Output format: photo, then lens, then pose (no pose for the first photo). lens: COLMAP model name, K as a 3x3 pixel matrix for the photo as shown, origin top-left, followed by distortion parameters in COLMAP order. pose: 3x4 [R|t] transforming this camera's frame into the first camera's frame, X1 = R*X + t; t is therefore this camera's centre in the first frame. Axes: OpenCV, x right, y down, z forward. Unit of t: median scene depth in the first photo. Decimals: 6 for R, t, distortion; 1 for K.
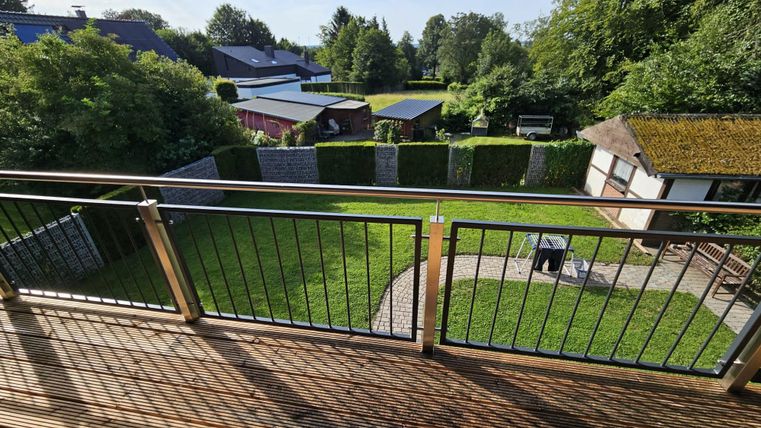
lens RADIAL K [[316.0, 0, 380.5], [0, 316.0, 214.0], [0, 0, 1]] dist [-0.000364, -0.000043]
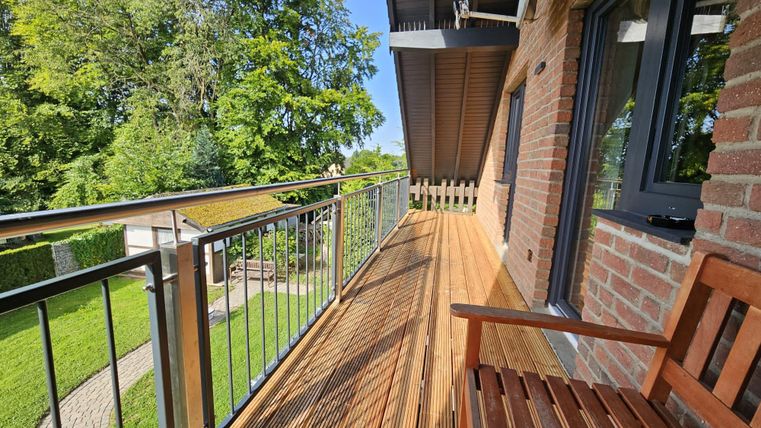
lens RADIAL K [[316.0, 0, 380.5], [0, 316.0, 214.0], [0, 0, 1]] dist [-0.000364, -0.000043]
pose [[0.035806, -0.138692, 0.989688, -0.462080], [0.432703, 0.894832, 0.109745, -0.007639], [-0.900825, 0.424311, 0.092052, 0.156487]]
